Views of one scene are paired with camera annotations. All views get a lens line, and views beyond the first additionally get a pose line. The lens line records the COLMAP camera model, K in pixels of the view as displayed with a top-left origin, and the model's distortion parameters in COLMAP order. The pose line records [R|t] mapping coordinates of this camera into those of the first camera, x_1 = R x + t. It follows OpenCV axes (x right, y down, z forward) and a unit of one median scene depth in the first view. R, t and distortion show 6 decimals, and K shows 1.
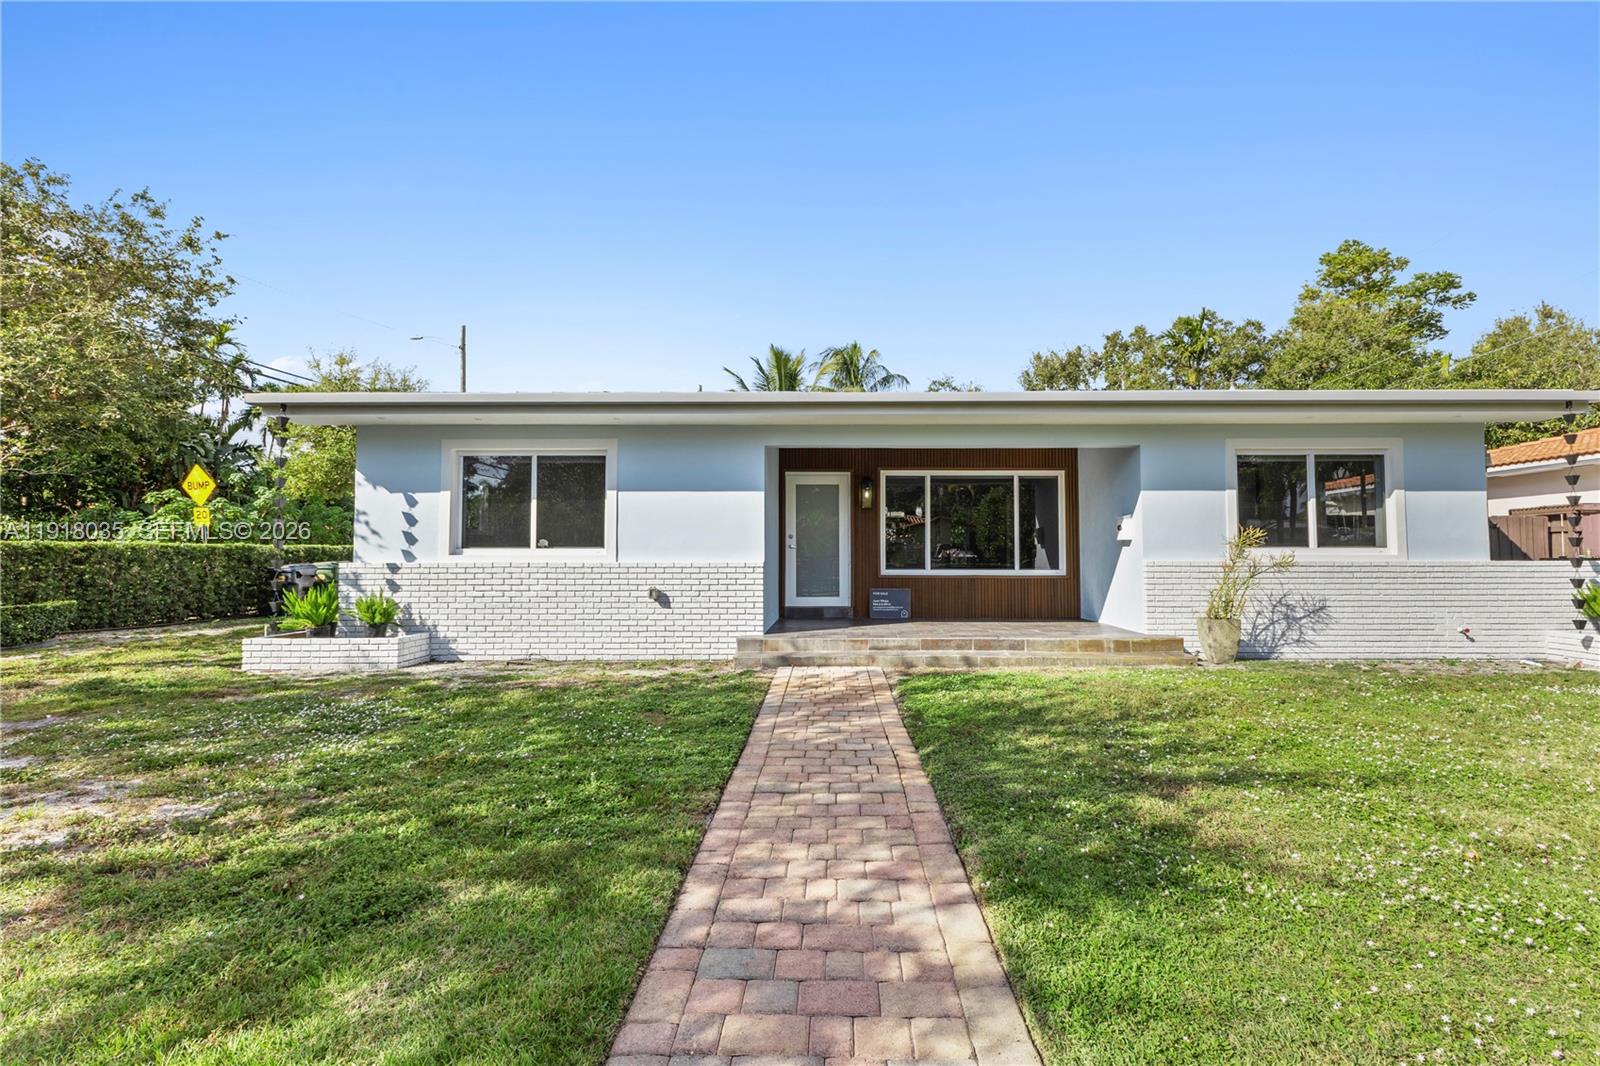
lens RADIAL K [[713.6, 0, 804.8], [0, 713.6, 528.1], [0, 0, 1]] dist [0.008367, 0.000253]
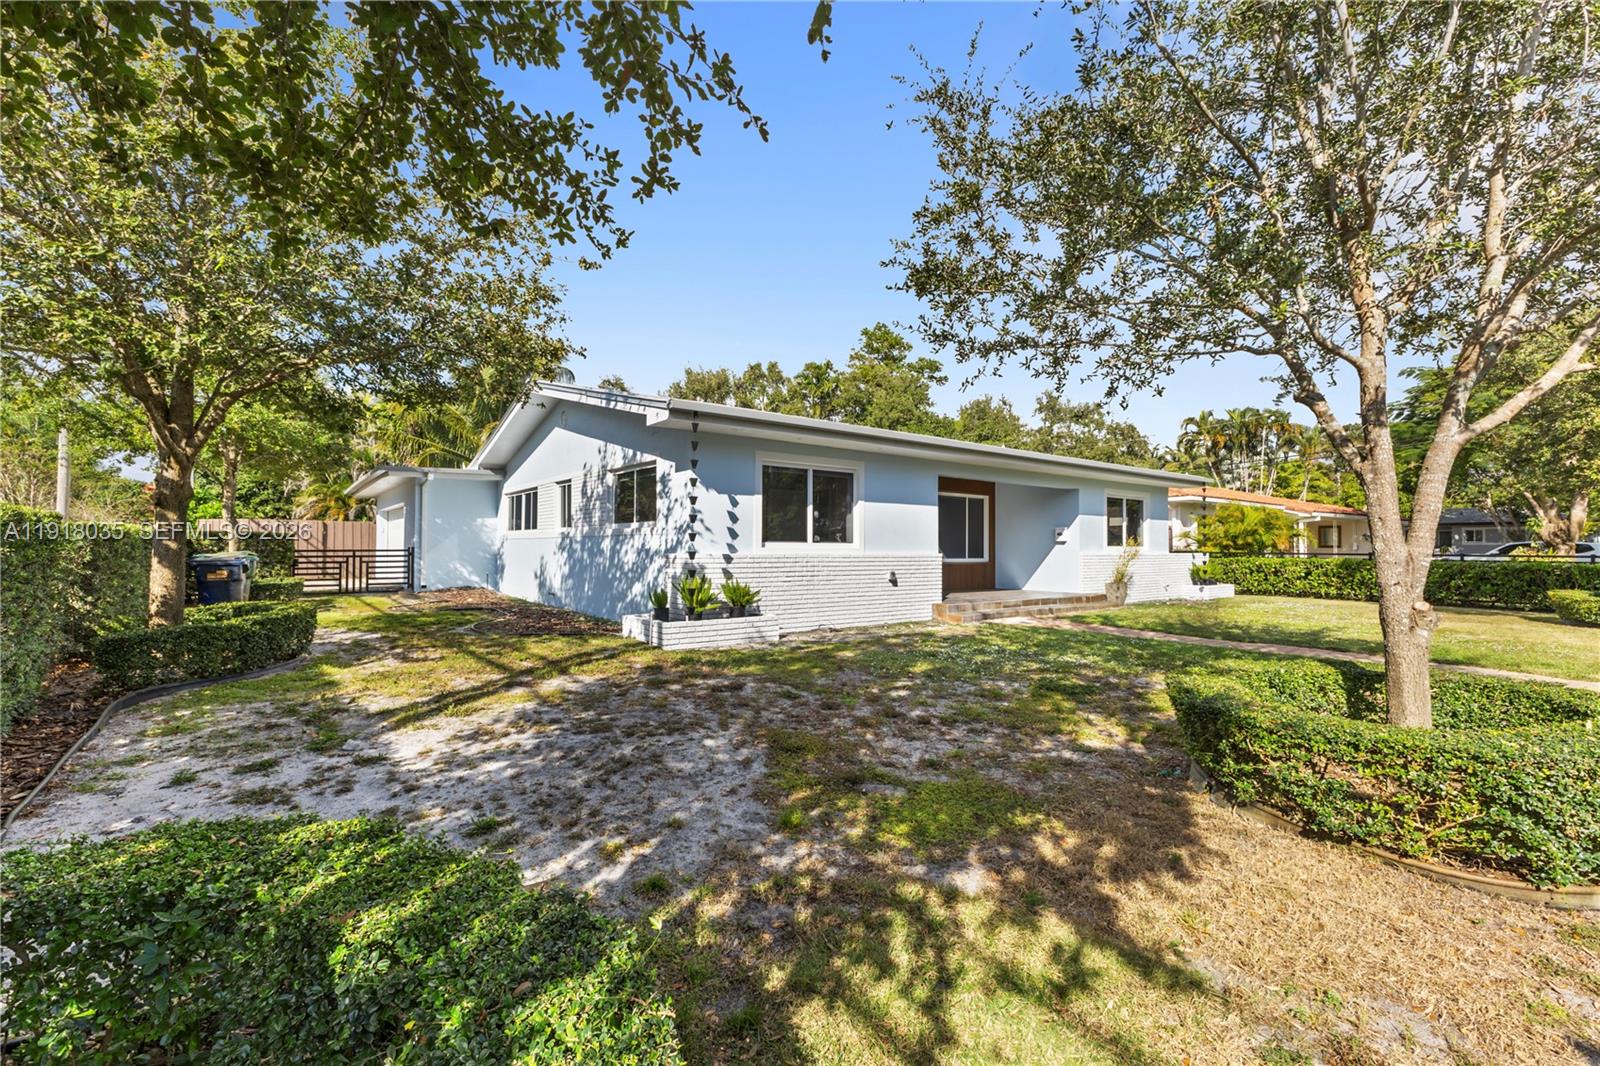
lens RADIAL K [[696.8, 0, 798.0], [0, 696.8, 545.3], [0, 0, 1]] dist [0.004074, 0.000282]
pose [[0.793642, 0.007063, 0.608344, -0.511472], [-0.029764, 0.999186, 0.027230, -0.000324], [-0.607657, -0.039718, 0.793206, 0.011469]]
